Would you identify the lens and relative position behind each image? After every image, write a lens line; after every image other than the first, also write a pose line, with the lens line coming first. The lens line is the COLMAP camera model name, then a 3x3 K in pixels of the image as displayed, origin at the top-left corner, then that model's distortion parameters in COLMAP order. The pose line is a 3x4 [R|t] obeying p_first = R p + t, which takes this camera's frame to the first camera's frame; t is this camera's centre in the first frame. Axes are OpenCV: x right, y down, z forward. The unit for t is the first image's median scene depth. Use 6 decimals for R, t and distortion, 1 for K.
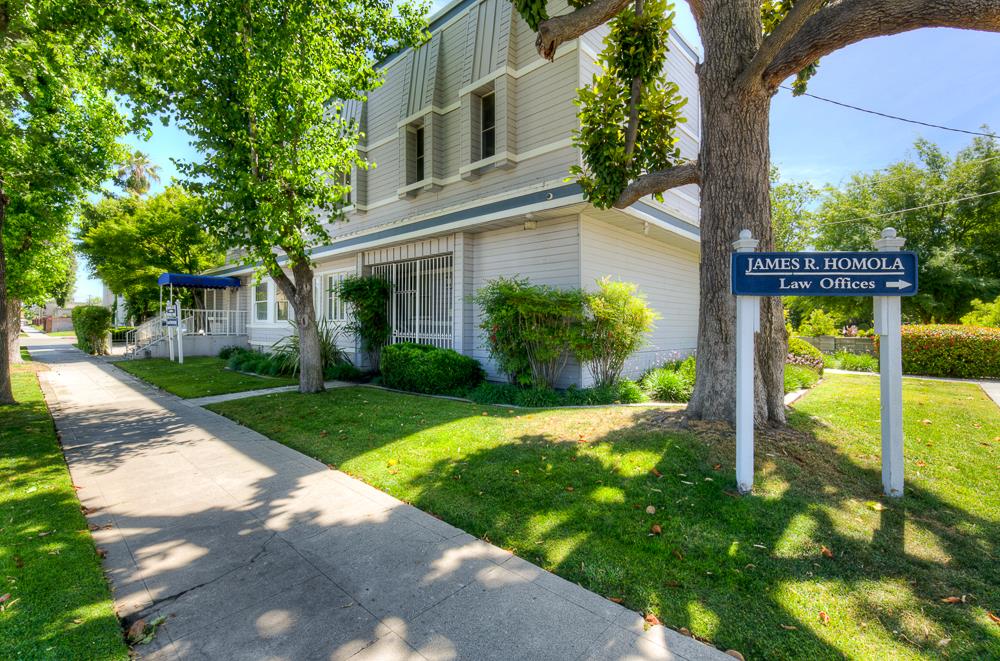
lens RADIAL K [[442.1, 0, 498.9], [0, 442.1, 334.0], [0, 0, 1]] dist [-0.001660, 0.000240]
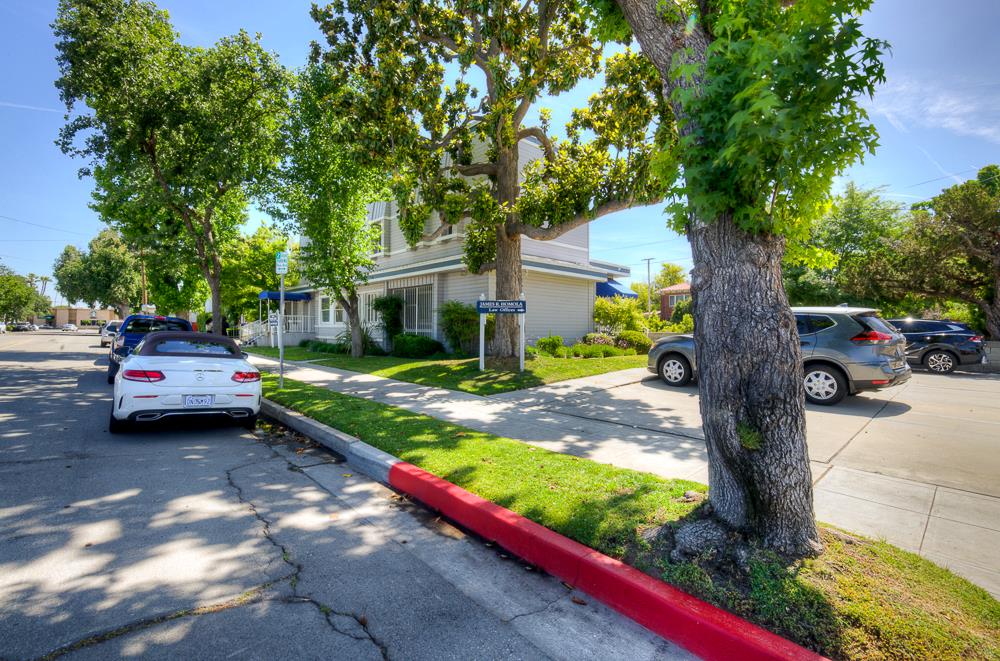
lens RADIAL K [[442.1, 0, 498.9], [0, 442.1, 334.0], [0, 0, 1]] dist [-0.001660, 0.000240]
pose [[0.995924, -0.001115, -0.090185, 0.271028], [0.000742, 0.999991, -0.004166, 0.022444], [0.090189, 0.004082, 0.995916, -0.643046]]
